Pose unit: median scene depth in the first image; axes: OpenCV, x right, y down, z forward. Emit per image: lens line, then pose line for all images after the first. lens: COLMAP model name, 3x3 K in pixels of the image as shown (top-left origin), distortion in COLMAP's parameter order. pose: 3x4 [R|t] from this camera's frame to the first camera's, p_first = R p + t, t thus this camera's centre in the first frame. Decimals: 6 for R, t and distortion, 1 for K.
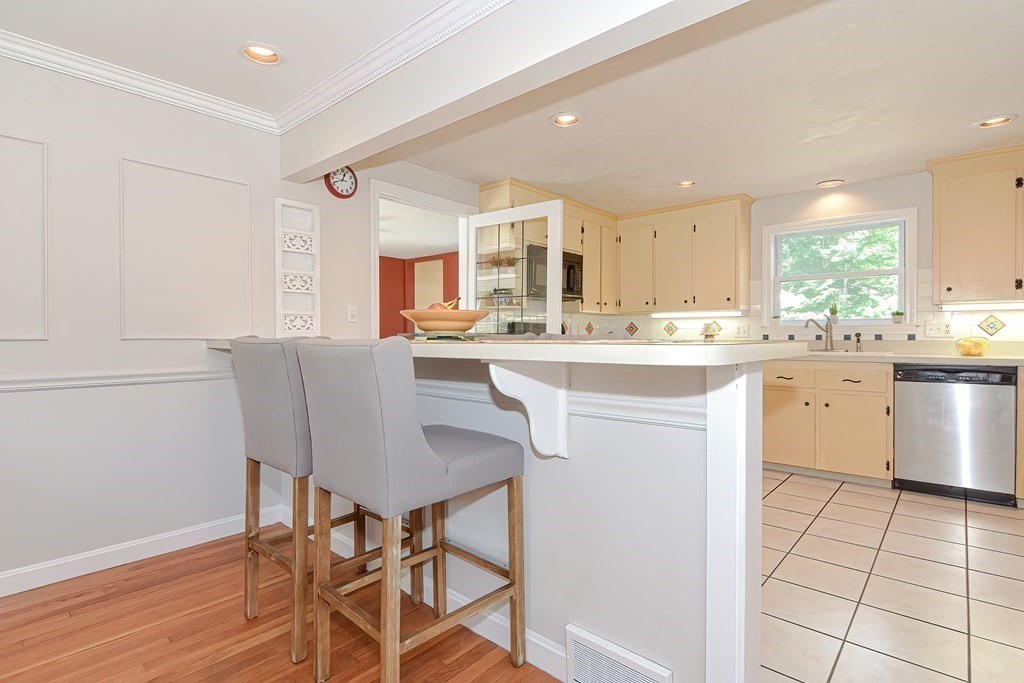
lens RADIAL K [[502.8, 0, 516.9], [0, 502.8, 337.8], [0, 0, 1]] dist [-0.002078, -0.000979]
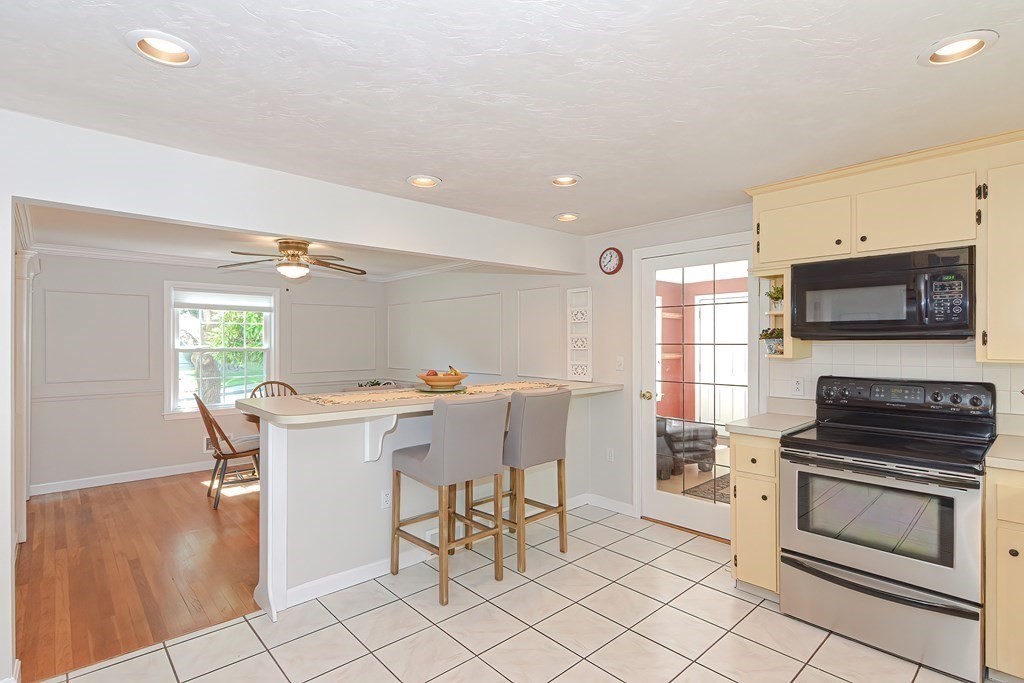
lens RADIAL K [[502.8, 0, 516.9], [0, 502.8, 337.8], [0, 0, 1]] dist [-0.002078, -0.000979]
pose [[-0.105064, -0.009482, -0.994420, 0.771970], [-0.003295, 0.999952, -0.009187, -0.081711], [0.994460, 0.002312, -0.105090, 0.718364]]
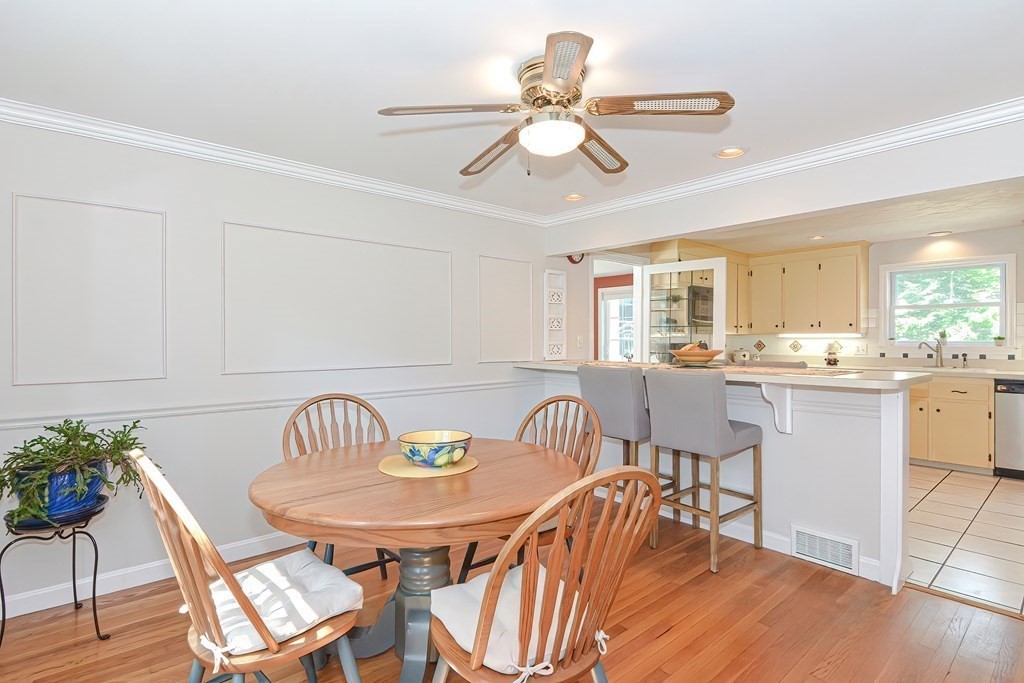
lens RADIAL K [[510.4, 0, 517.2], [0, 510.4, 339.1], [0, 0, 1]] dist [0.001044, -0.005379]
pose [[0.991955, -0.001254, -0.126587, -0.266535], [0.000877, 0.999995, -0.003036, -0.042287], [0.126590, 0.002901, 0.991951, -0.400518]]
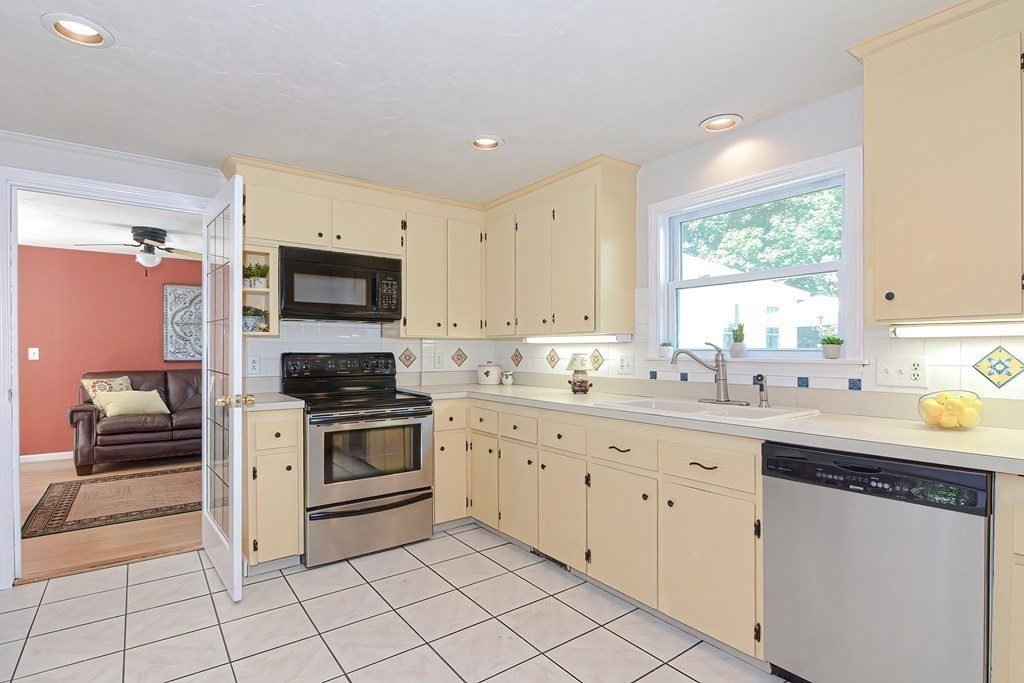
lens RADIAL K [[507.5, 0, 514.3], [0, 507.5, 348.9], [0, 0, 1]] dist [0.000706, -0.000430]
pose [[0.978197, -0.000910, -0.207675, 0.521381], [-0.000344, 0.999982, -0.006002, -0.035579], [0.207677, 0.005943, 0.978179, 0.367613]]
